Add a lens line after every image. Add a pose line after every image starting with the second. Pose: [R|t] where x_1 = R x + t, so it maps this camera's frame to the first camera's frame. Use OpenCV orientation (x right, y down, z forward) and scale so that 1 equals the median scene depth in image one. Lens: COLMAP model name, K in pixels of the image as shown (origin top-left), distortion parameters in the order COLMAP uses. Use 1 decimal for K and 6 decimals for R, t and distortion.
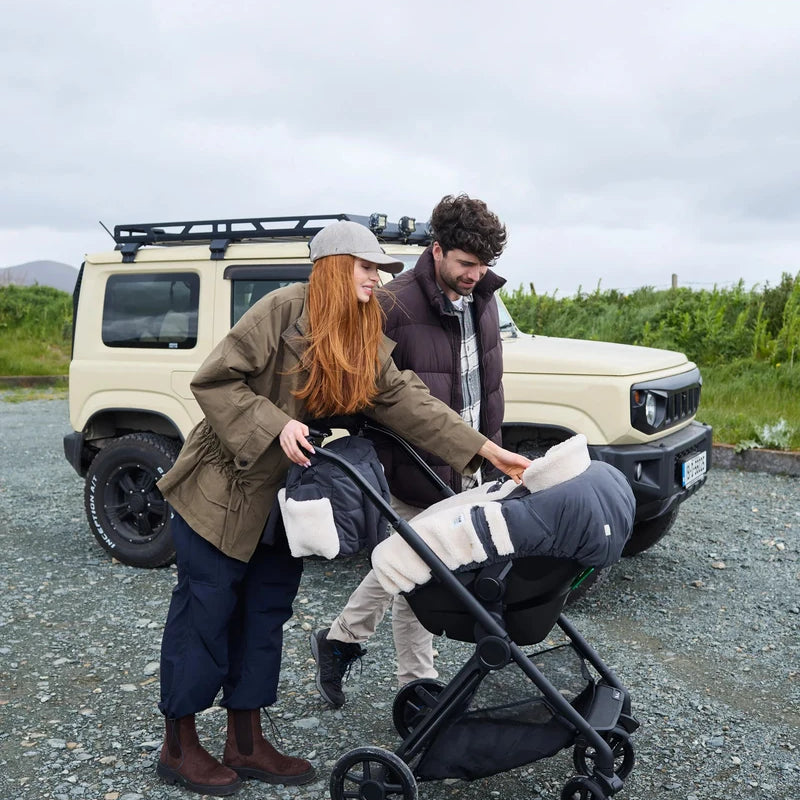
lens RADIAL K [[1167.3, 0, 400.9], [0, 1167.3, 397.8], [0, 0, 1]] dist [-0.073333, 0.000000]
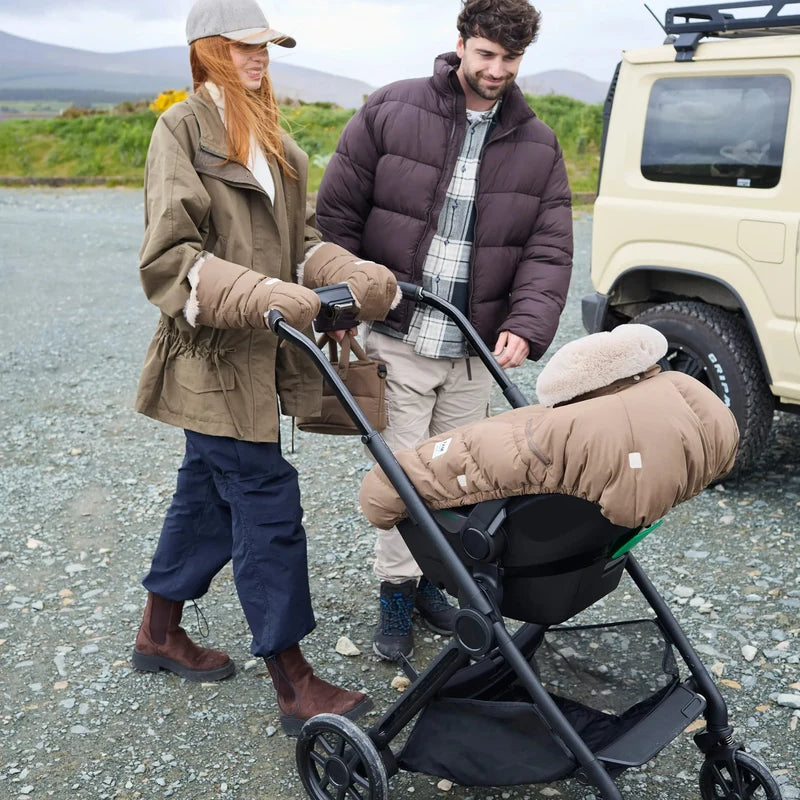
lens RADIAL K [[1167.3, 0, 402.3], [0, 1167.3, 379.5], [0, 0, 1]] dist [-0.073333, 0.000000]
pose [[0.909850, 0.088485, -0.405393, -0.088691], [-0.028969, 0.988160, 0.150669, -0.026389], [0.413925, -0.125343, 0.901640, 0.272669]]
